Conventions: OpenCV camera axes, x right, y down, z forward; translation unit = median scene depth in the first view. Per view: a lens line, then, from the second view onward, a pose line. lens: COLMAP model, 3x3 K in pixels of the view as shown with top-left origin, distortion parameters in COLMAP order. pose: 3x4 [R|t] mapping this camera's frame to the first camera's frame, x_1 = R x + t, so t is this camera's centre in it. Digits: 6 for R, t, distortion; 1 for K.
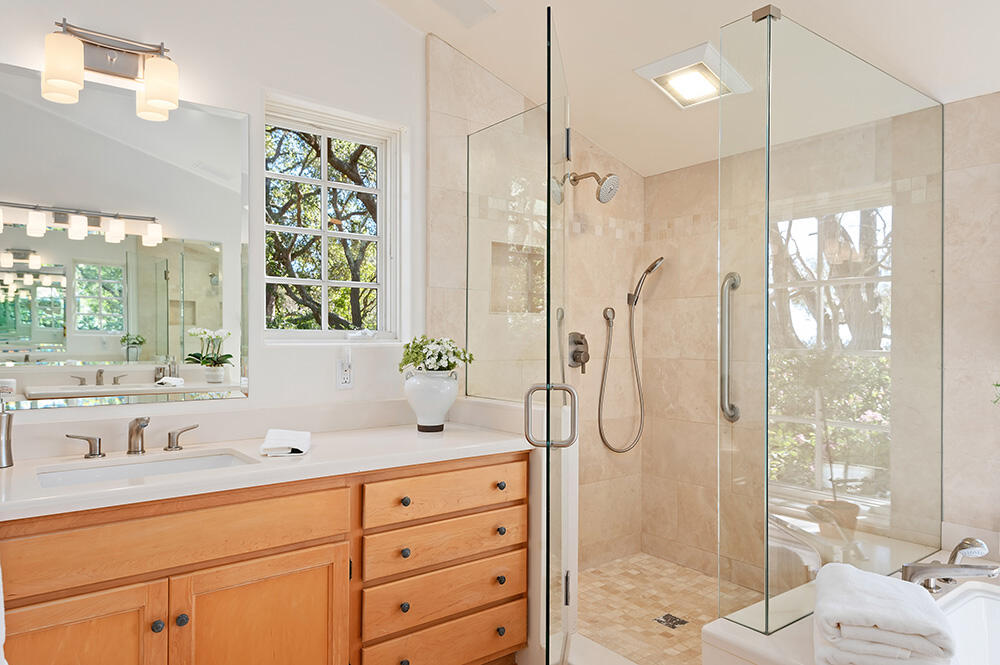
lens RADIAL K [[661.1, 0, 500.6], [0, 661.1, 334.6], [0, 0, 1]] dist [0.019686, -0.004131]
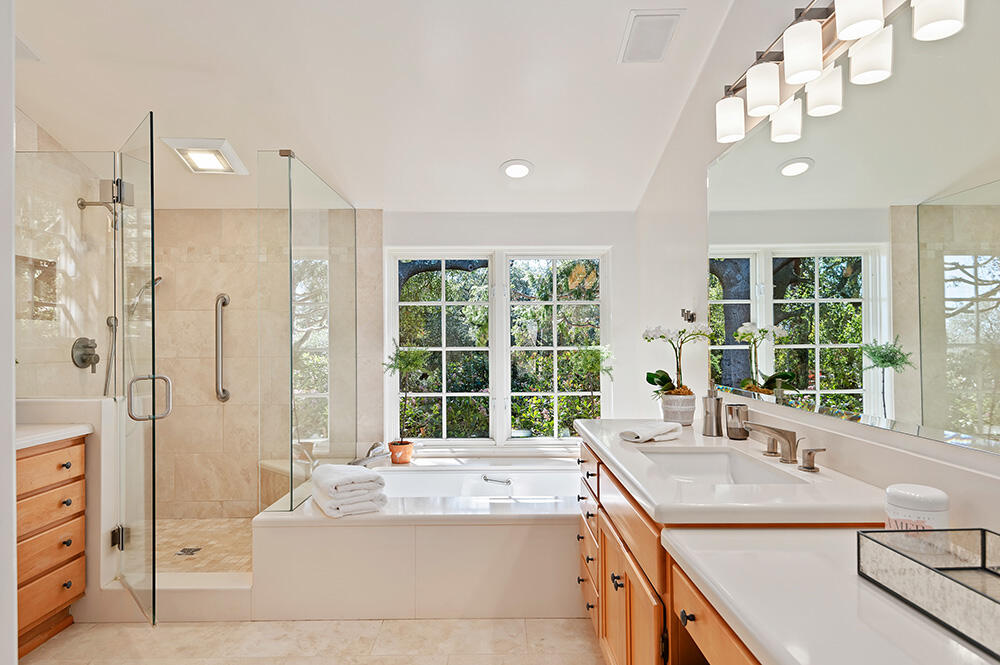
lens RADIAL K [[607.3, 0, 500.4], [0, 607.3, 332.5], [0, 0, 1]] dist [0.000094, -0.000010]
pose [[0.614210, 0.000038, 0.789143, -0.339597], [0.005194, 0.999978, -0.004091, -0.005328], [-0.789126, 0.006611, 0.614196, -0.269478]]
